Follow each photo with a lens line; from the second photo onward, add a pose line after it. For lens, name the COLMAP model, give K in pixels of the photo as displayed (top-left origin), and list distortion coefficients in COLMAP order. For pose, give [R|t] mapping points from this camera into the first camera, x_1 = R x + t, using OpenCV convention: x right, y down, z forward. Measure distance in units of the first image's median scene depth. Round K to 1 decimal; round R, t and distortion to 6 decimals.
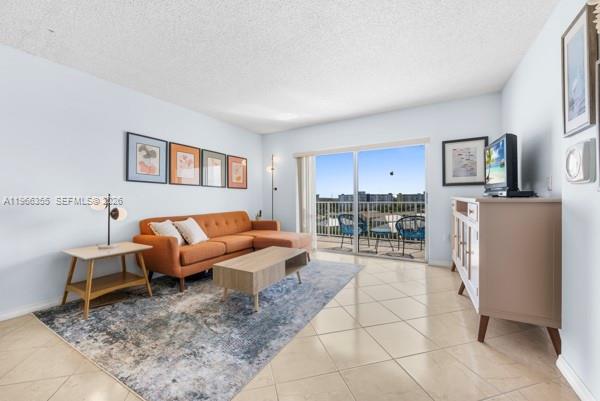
lens RADIAL K [[238.5, 0, 298.0], [0, 238.5, 199.9], [0, 0, 1]] dist [0.000426, -0.000190]
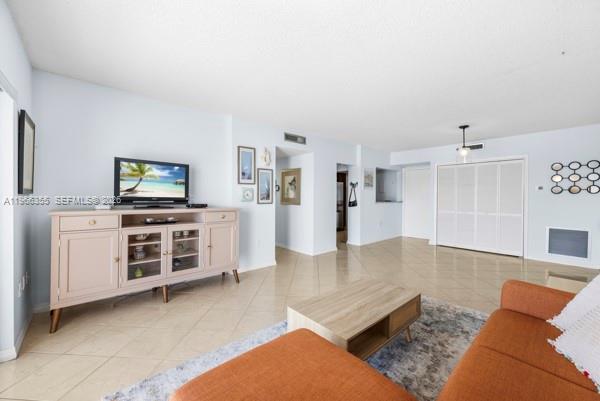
lens RADIAL K [[238.5, 0, 301.1], [0, 238.5, 198.8], [0, 0, 1]] dist [0.000426, -0.000190]
pose [[-0.950795, -0.001498, 0.309817, -0.170990], [0.004052, 0.999843, 0.017268, -0.060429], [-0.309794, 0.017673, -0.950639, 1.479051]]
